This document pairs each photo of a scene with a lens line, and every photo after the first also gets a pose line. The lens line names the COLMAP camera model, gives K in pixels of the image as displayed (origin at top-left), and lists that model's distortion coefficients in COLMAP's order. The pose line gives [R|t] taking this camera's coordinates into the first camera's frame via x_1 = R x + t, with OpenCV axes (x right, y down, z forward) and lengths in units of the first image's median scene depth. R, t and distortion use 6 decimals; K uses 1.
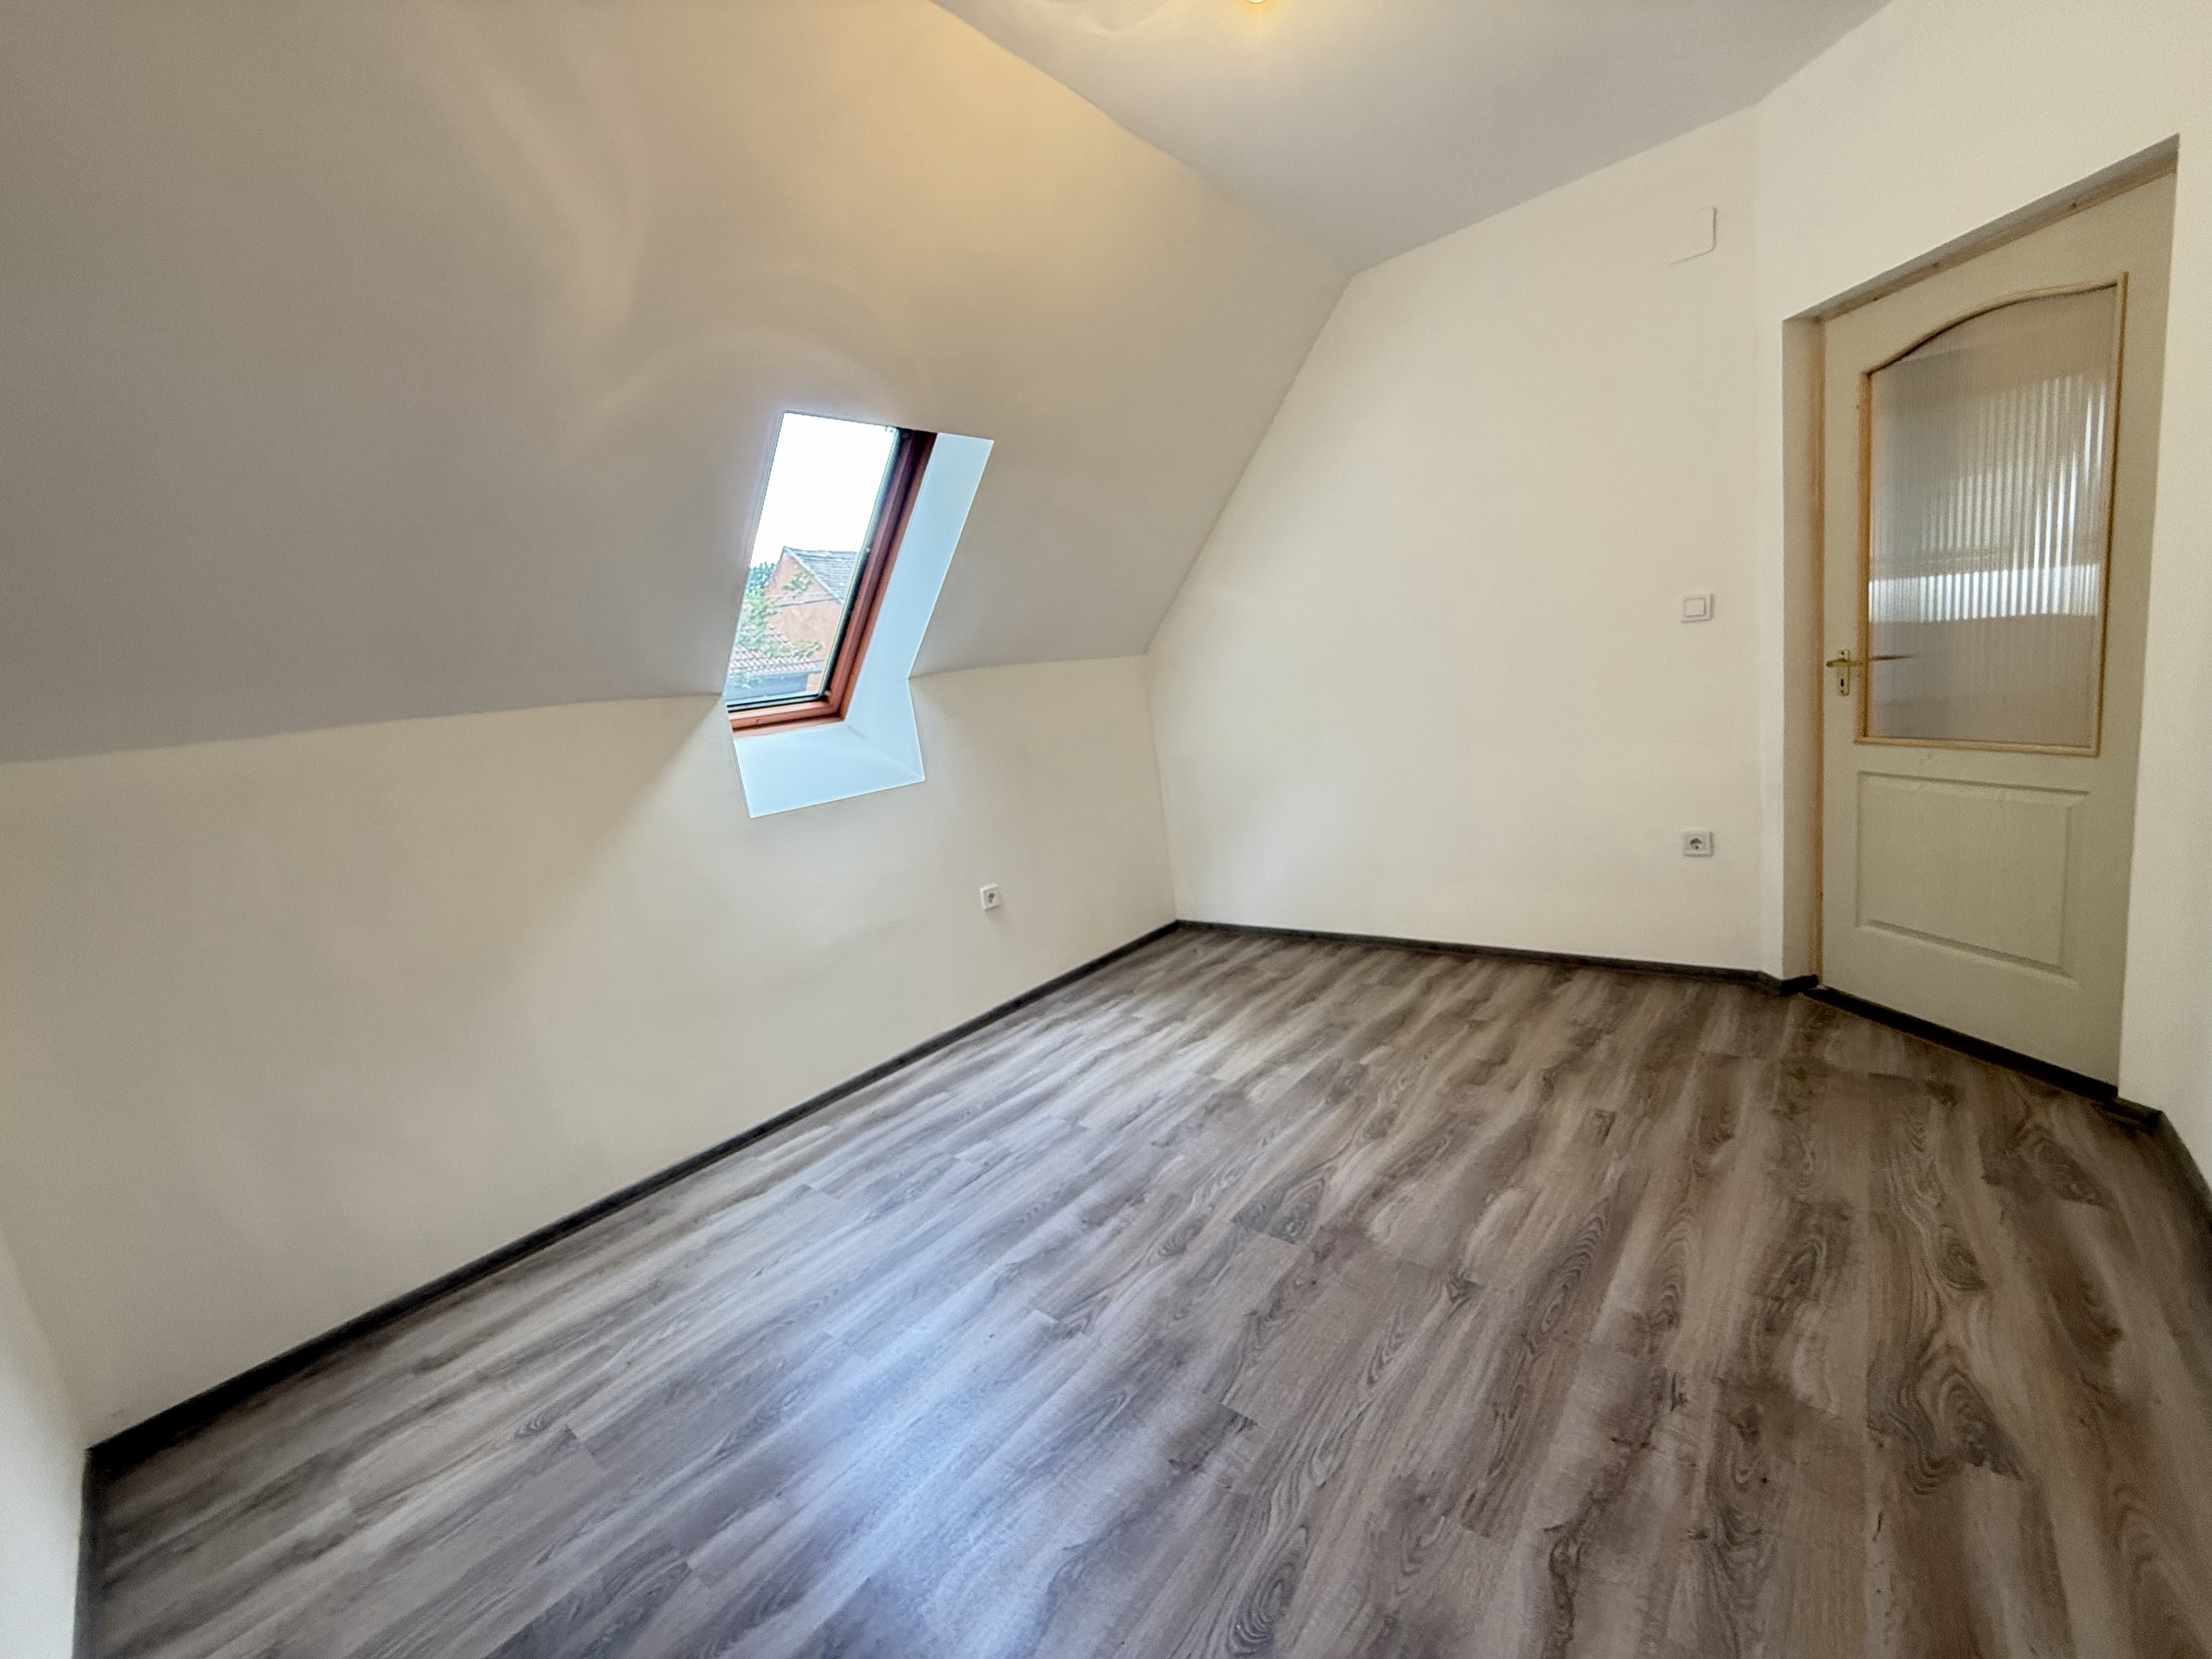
lens RADIAL K [[879.4, 0, 1092.4], [0, 879.4, 830.9], [0, 0, 1]] dist [-0.000425, -0.000279]
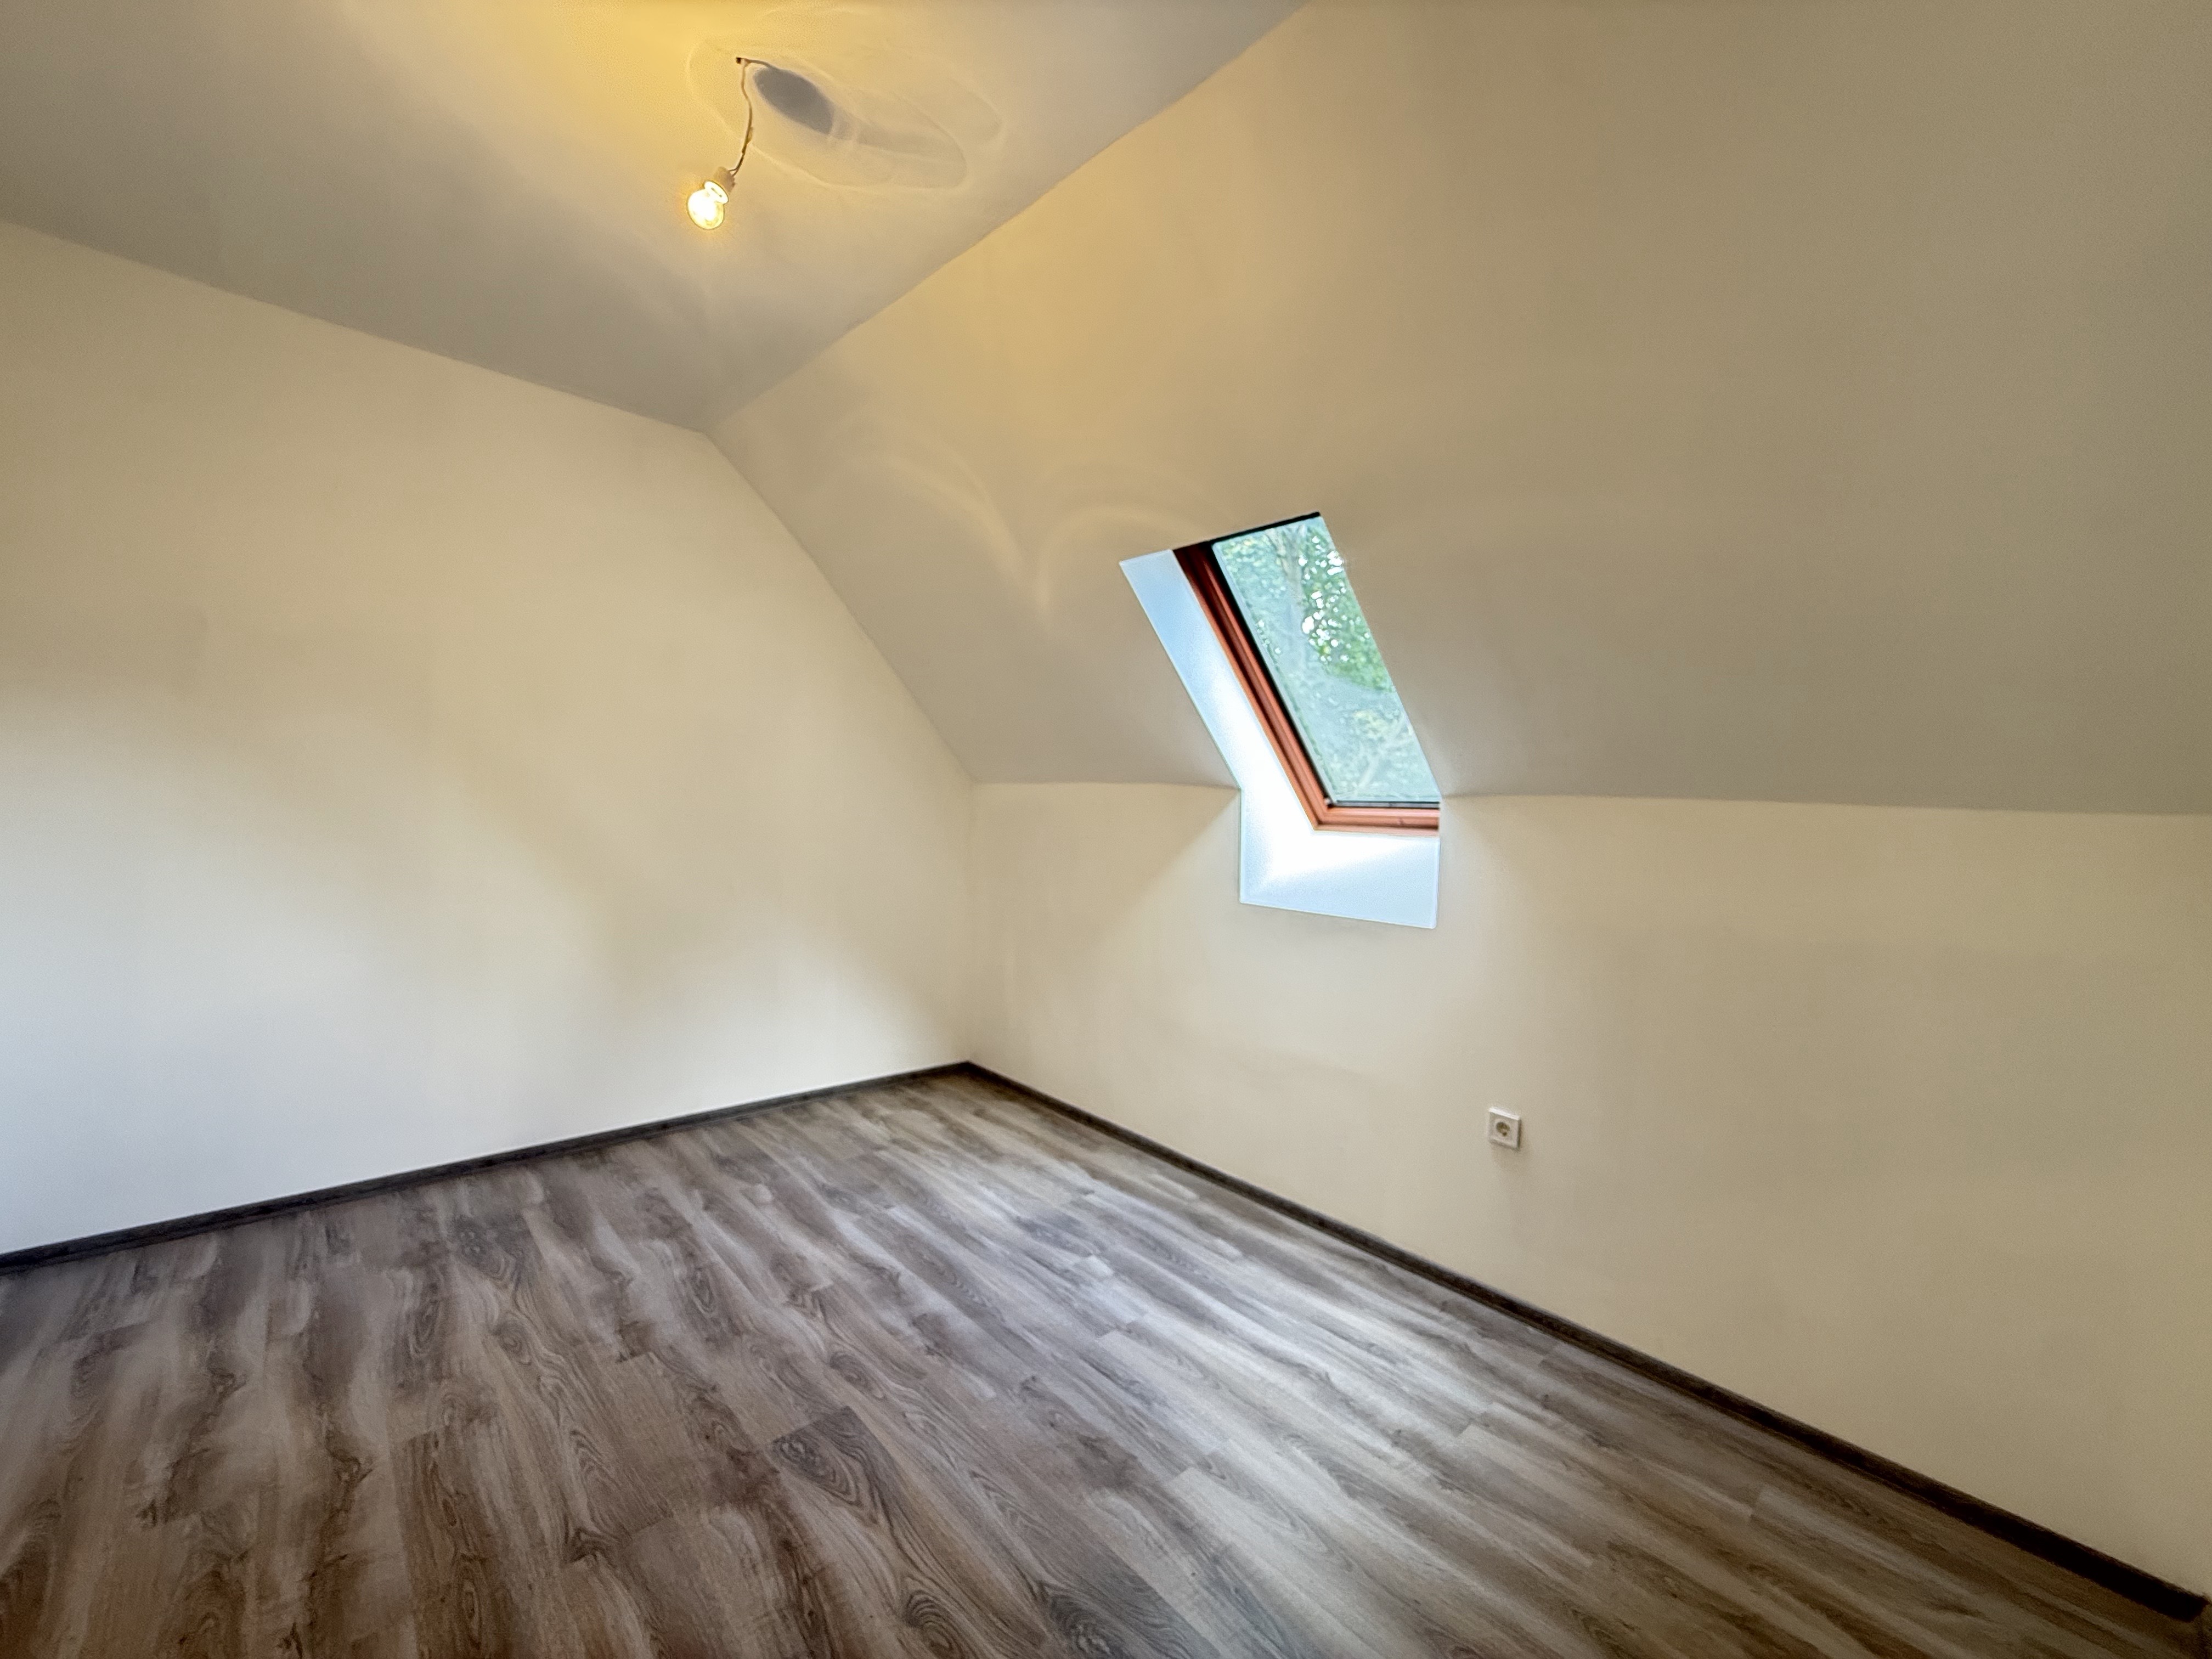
lens RADIAL K [[879.4, 0, 1096.6], [0, 879.4, 823.0], [0, 0, 1]] dist [-0.000425, -0.000279]
pose [[-0.121507, 0.149607, -0.981251, 0.931594], [-0.187342, 0.967352, 0.170686, -0.351373], [0.974751, 0.204569, -0.089512, 1.203592]]
